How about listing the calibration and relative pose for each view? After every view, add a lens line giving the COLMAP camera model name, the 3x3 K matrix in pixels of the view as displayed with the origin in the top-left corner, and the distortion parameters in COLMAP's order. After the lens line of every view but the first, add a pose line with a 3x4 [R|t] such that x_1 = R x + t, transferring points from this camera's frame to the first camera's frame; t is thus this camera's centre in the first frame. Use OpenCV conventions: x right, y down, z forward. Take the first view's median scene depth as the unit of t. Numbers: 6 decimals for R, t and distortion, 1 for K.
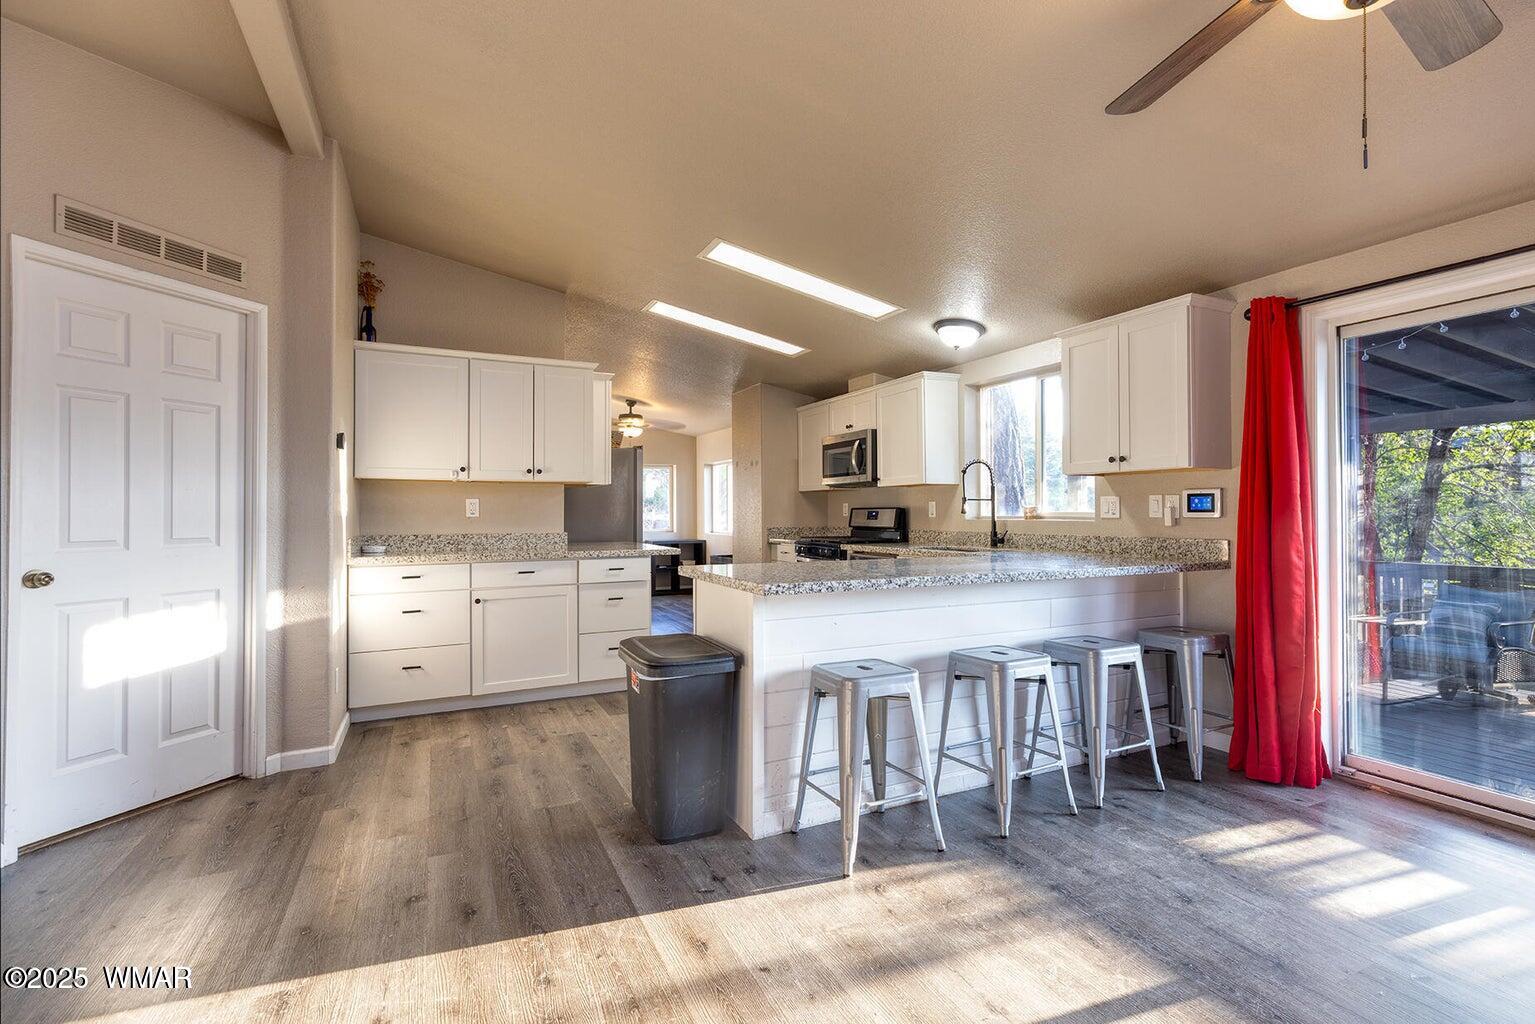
lens RADIAL K [[702.5, 0, 808.1], [0, 702.5, 507.6], [0, 0, 1]] dist [0.002184, 0.000096]
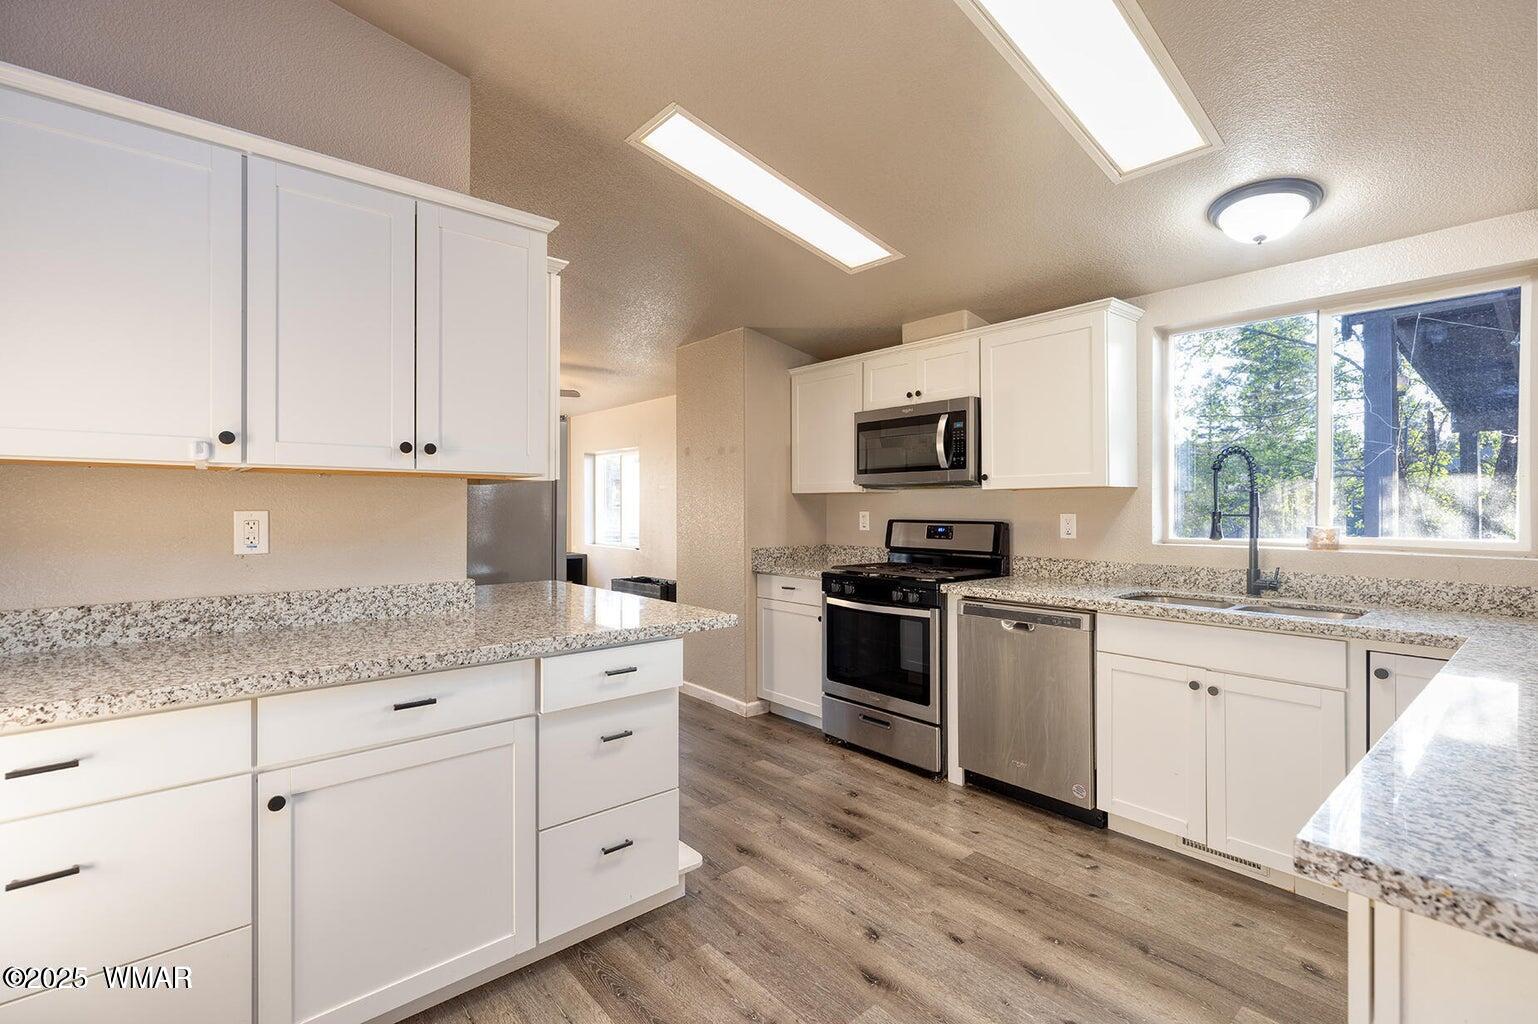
lens RADIAL K [[686.0, 0, 762.5], [0, 686.0, 508.7], [0, 0, 1]] dist [0.006812, 0.000270]
pose [[0.975972, 0.004794, 0.217842, -0.286793], [-0.006470, 0.999955, 0.006983, -0.019935], [-0.217799, -0.008225, 0.975959, 0.567214]]
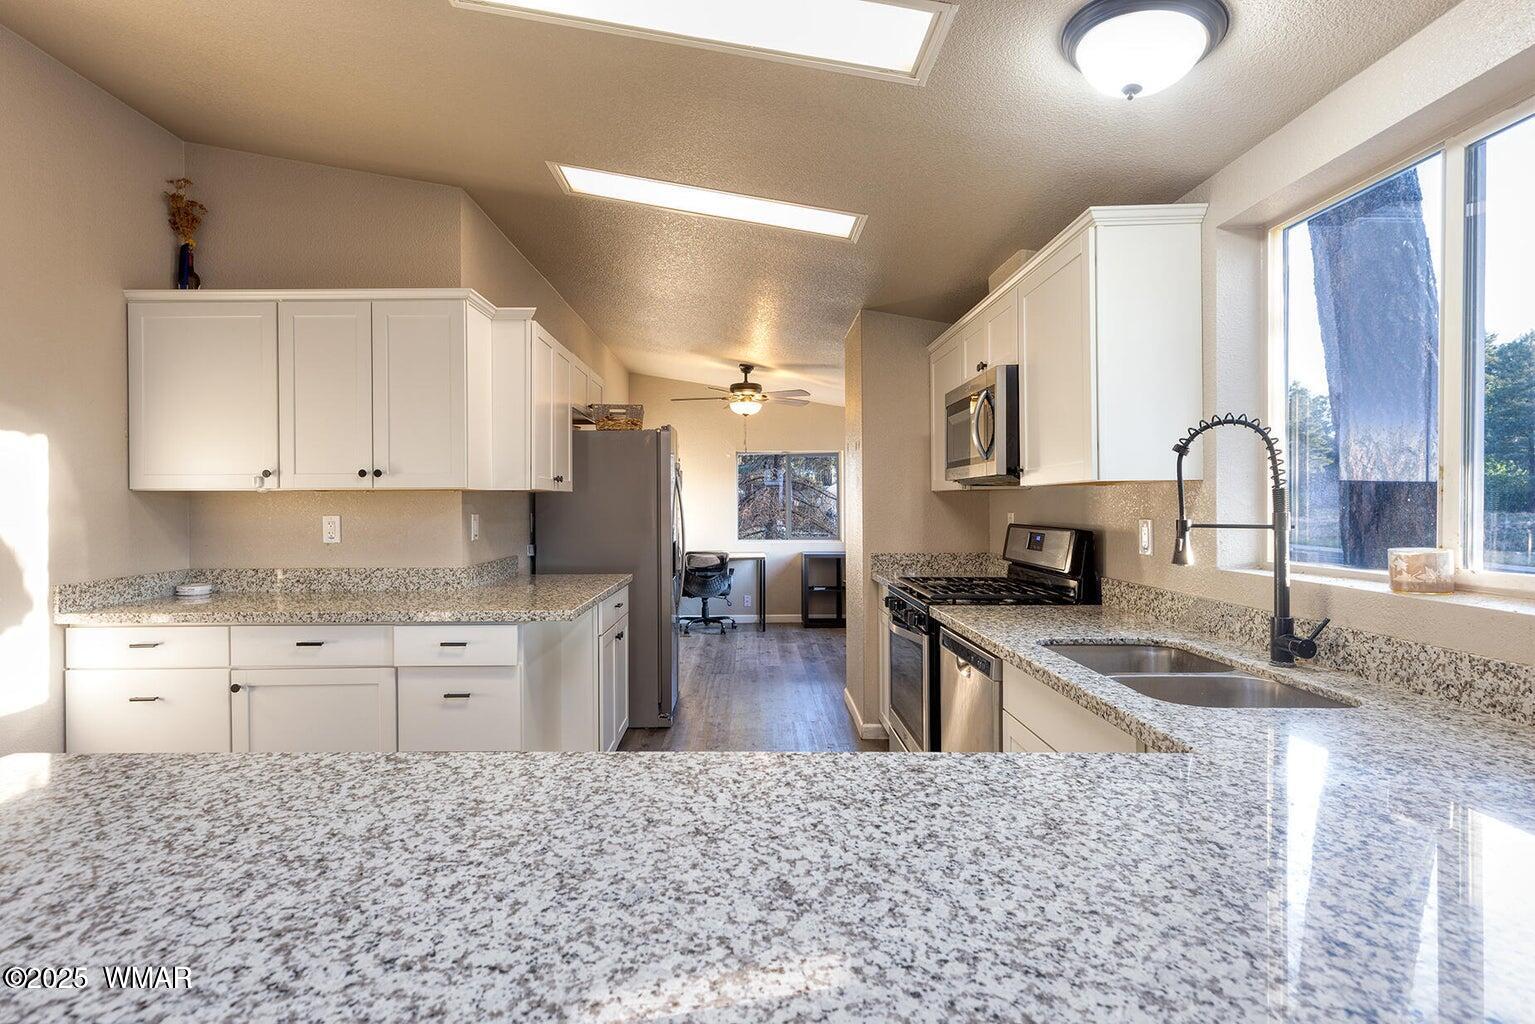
lens RADIAL K [[756.7, 0, 742.5], [0, 756.7, 508.6], [0, 0, 1]] dist [-0.001115, -0.000267]
pose [[0.883205, 0.002221, -0.468981, 0.220065], [0.005717, 0.999863, 0.015502, -0.030108], [0.468952, -0.016372, 0.883072, 0.586890]]
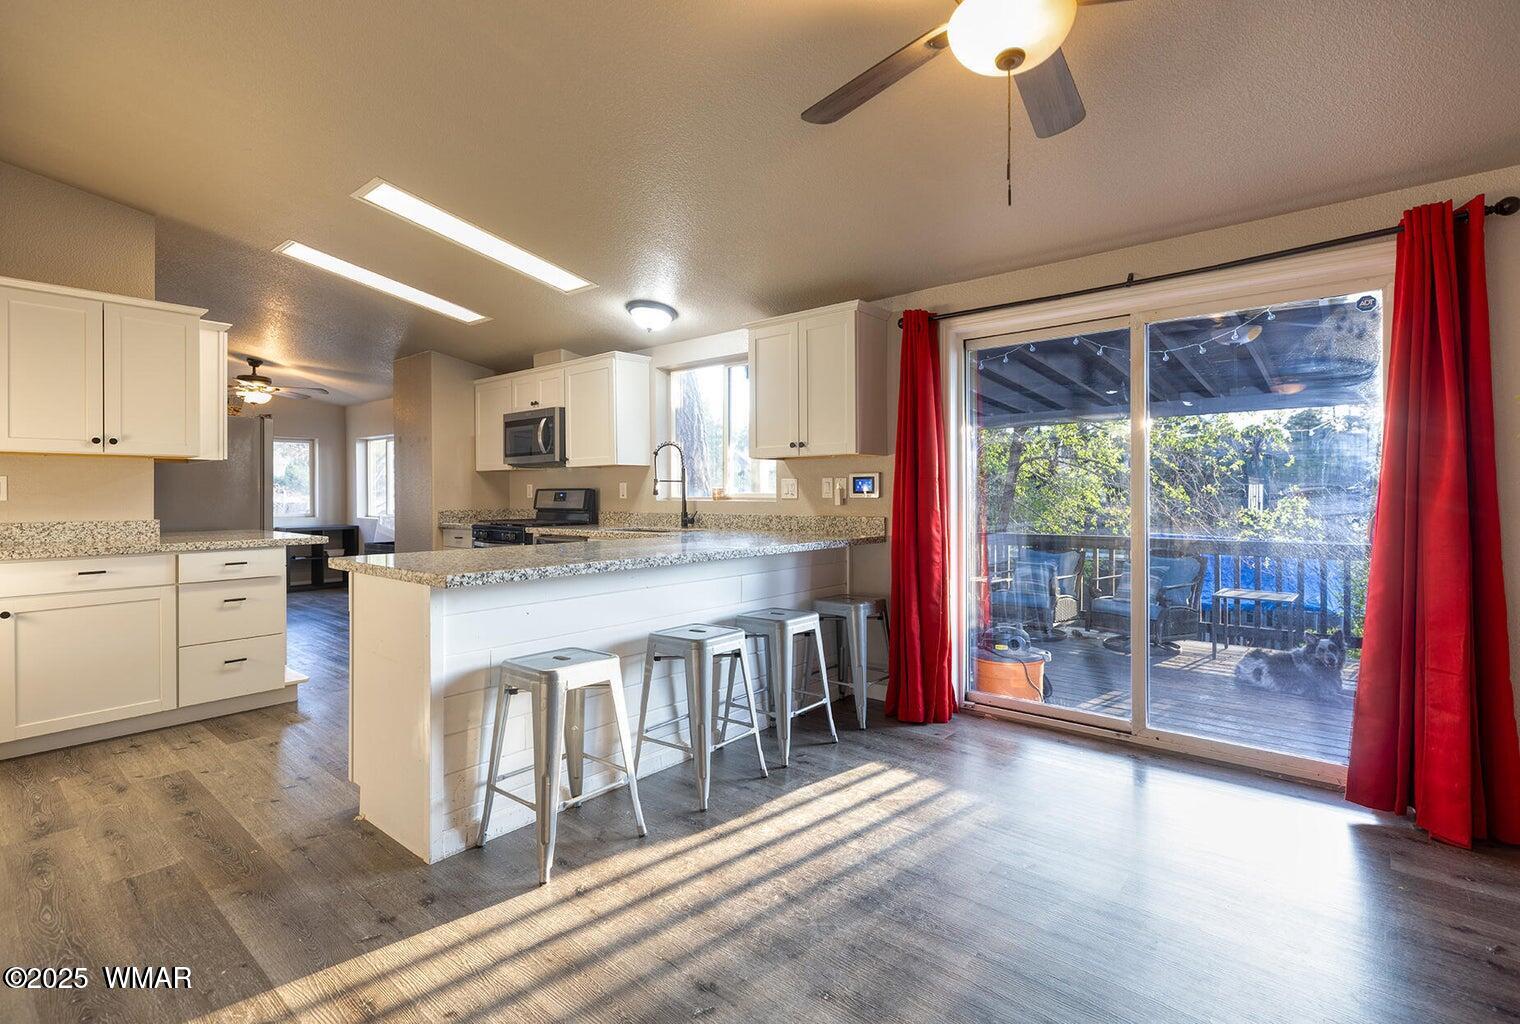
lens RADIAL K [[689.4, 0, 769.0], [0, 689.4, 492.9], [0, 0, 1]] dist [0.002914, 0.001089]
pose [[0.922793, -0.000861, 0.385295, -0.011191], [-0.001311, 0.999985, 0.005375, 0.000267], [-0.385294, -0.005465, 0.922778, 0.022016]]
